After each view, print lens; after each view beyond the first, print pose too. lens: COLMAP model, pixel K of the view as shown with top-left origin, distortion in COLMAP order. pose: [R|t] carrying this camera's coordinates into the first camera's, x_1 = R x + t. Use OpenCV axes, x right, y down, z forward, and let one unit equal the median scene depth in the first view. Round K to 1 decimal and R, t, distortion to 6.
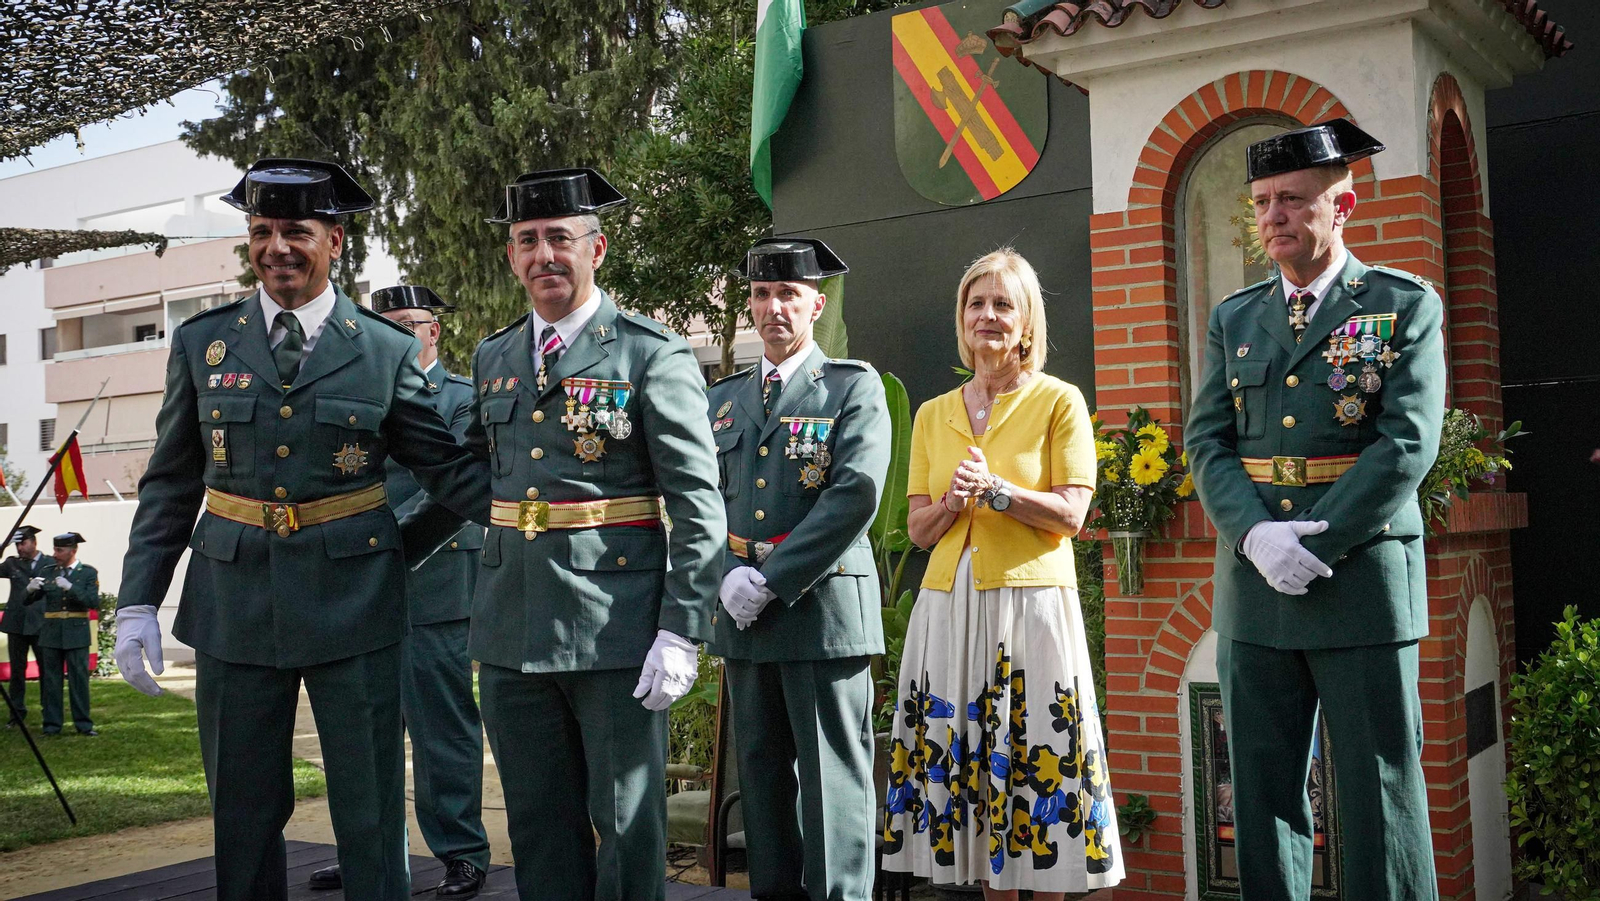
lens RADIAL K [[1668.9, 0, 848.9], [0, 1668.9, 459.6], [0, 0, 1]] dist [0.042585, 0.000000]
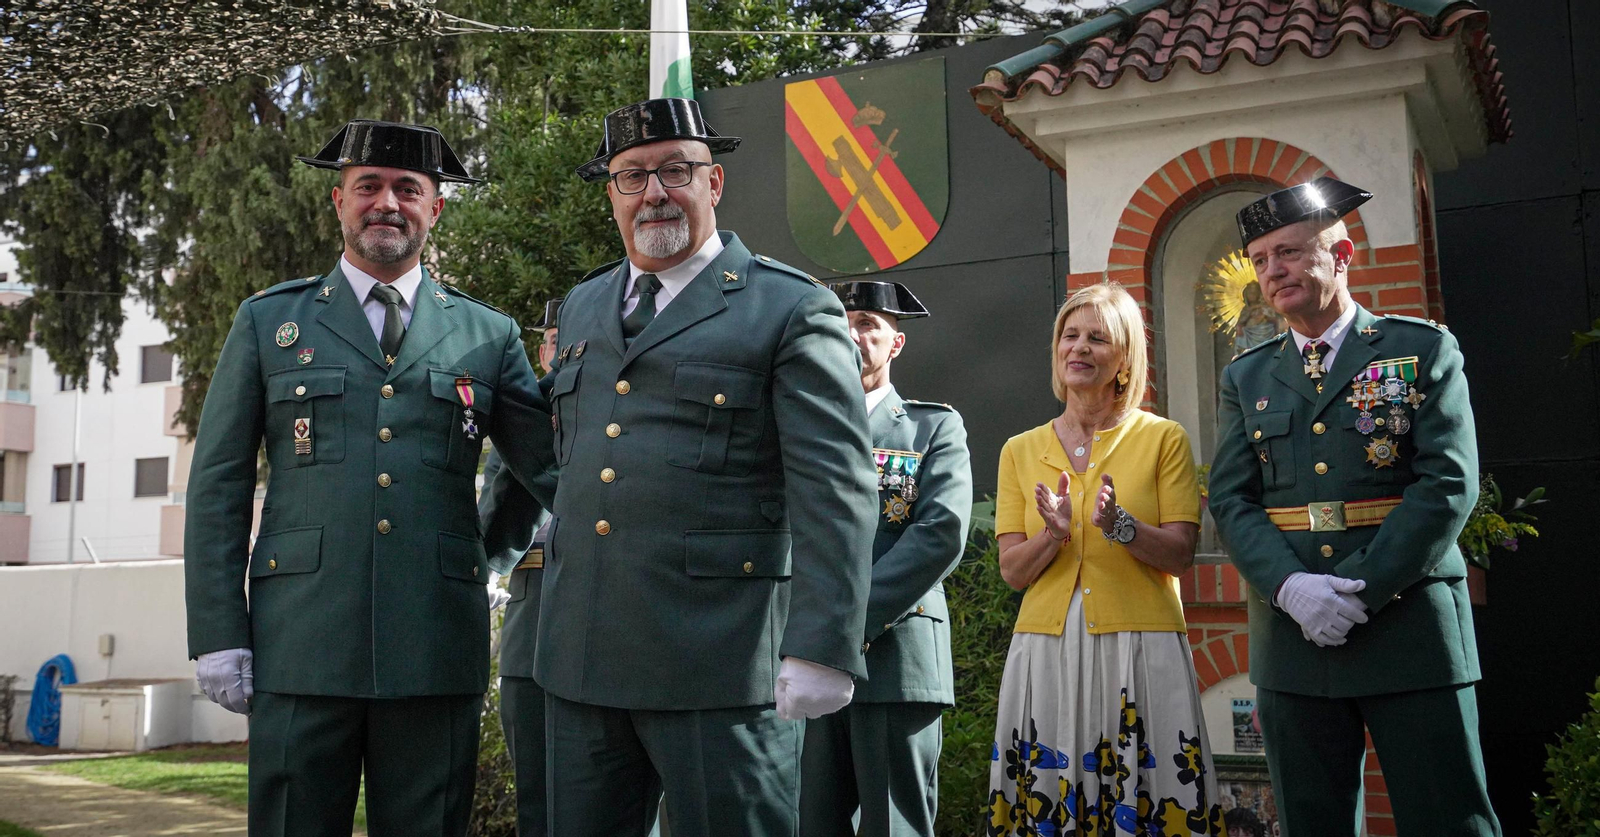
lens RADIAL K [[1695.4, 0, 719.2], [0, 1695.4, 382.4], [0, 0, 1]] dist [0.061689, 0.000000]
pose [[0.995016, 0.035147, 0.093320, -0.156704], [-0.025281, 0.994165, -0.104868, 0.029448], [-0.096461, 0.101986, 0.990098, 0.026924]]
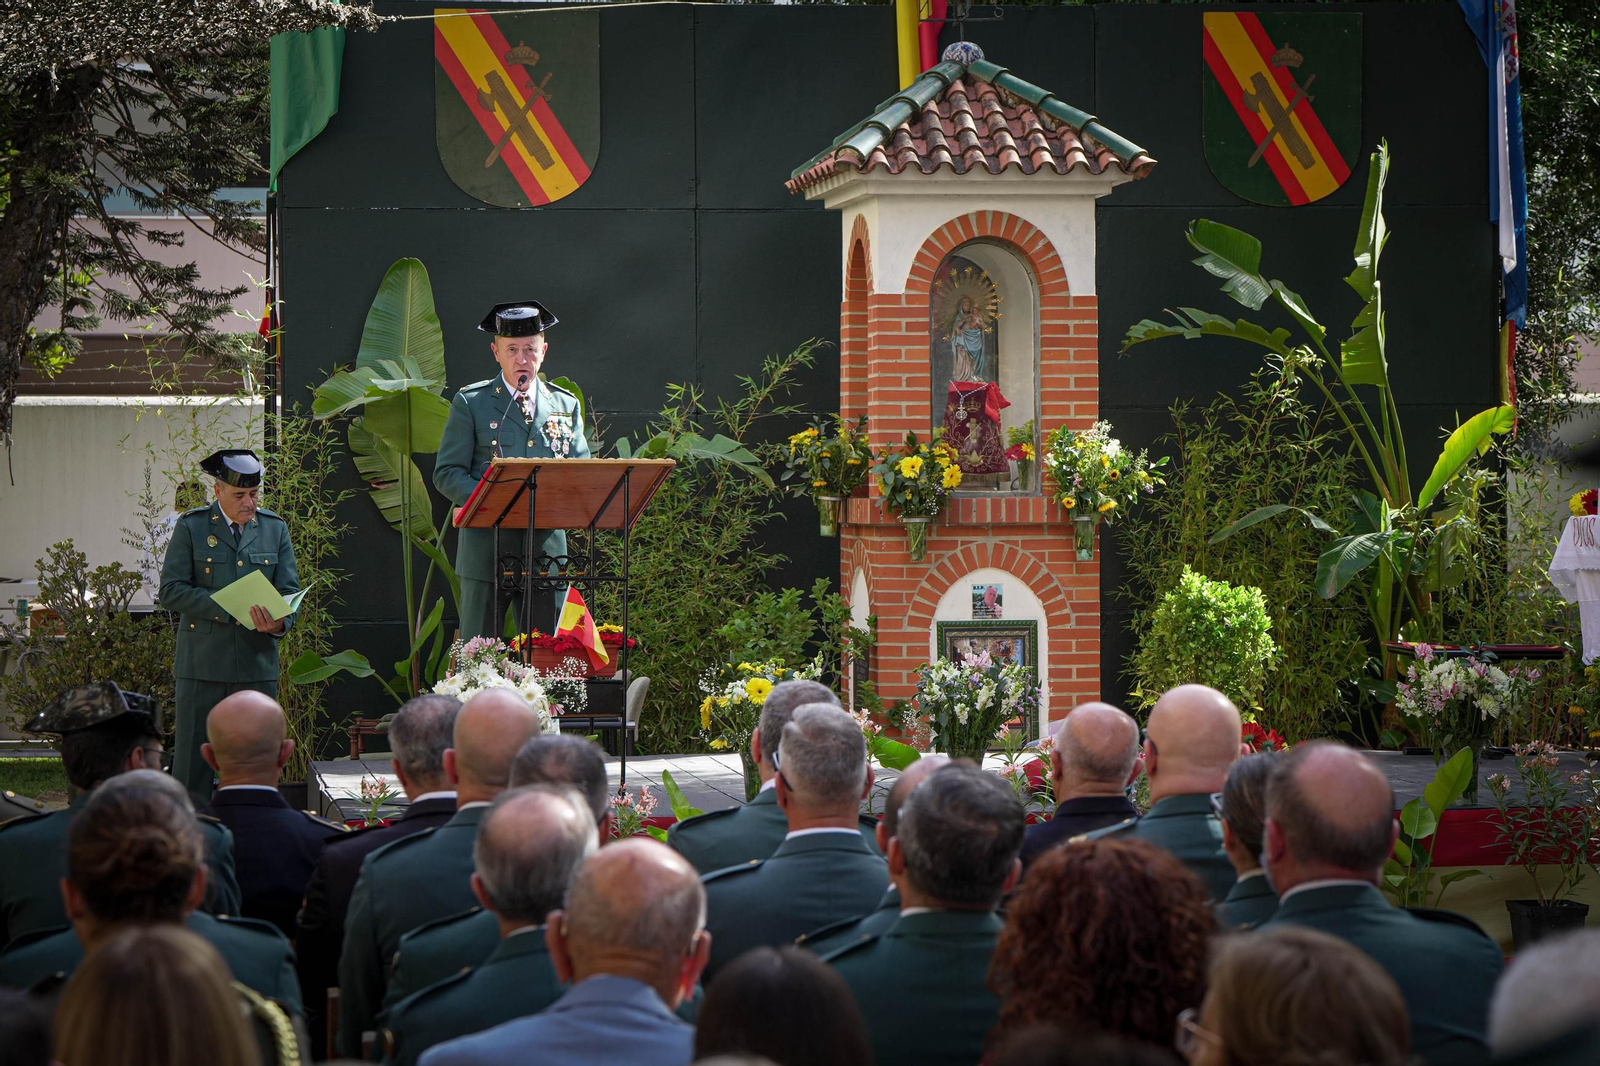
lens RADIAL K [[4171.0, 0, 795.3], [0, 4171.0, 525.2], [0, 0, 1]] dist [0.396317, 0.000000]
pose [[0.757530, 0.017644, 0.652562, -2.250365], [-0.040790, 0.998961, 0.020342, -0.020541], [-0.651524, -0.042028, 0.757463, -1.666227]]
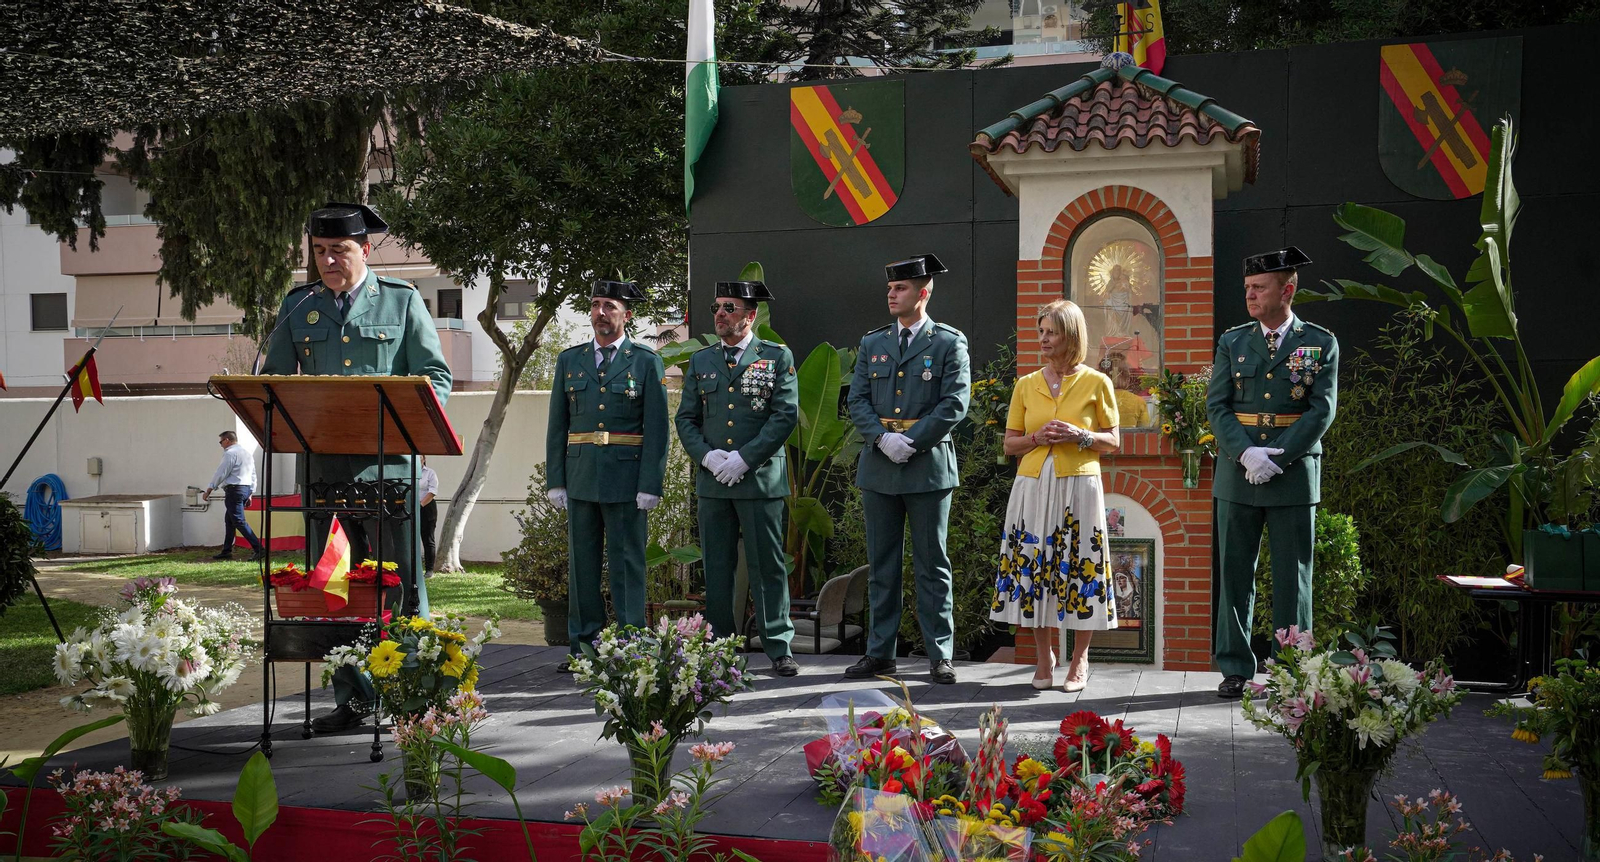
lens RADIAL K [[1477.0, 0, 880.1], [0, 1477.0, 514.3], [0, 0, 1]] dist [0.036237, 0.000000]
pose [[0.945856, 0.012377, 0.324350, -0.471323], [-0.038313, 0.996544, 0.073698, 0.003047], [-0.322317, -0.082135, 0.943062, -0.377608]]
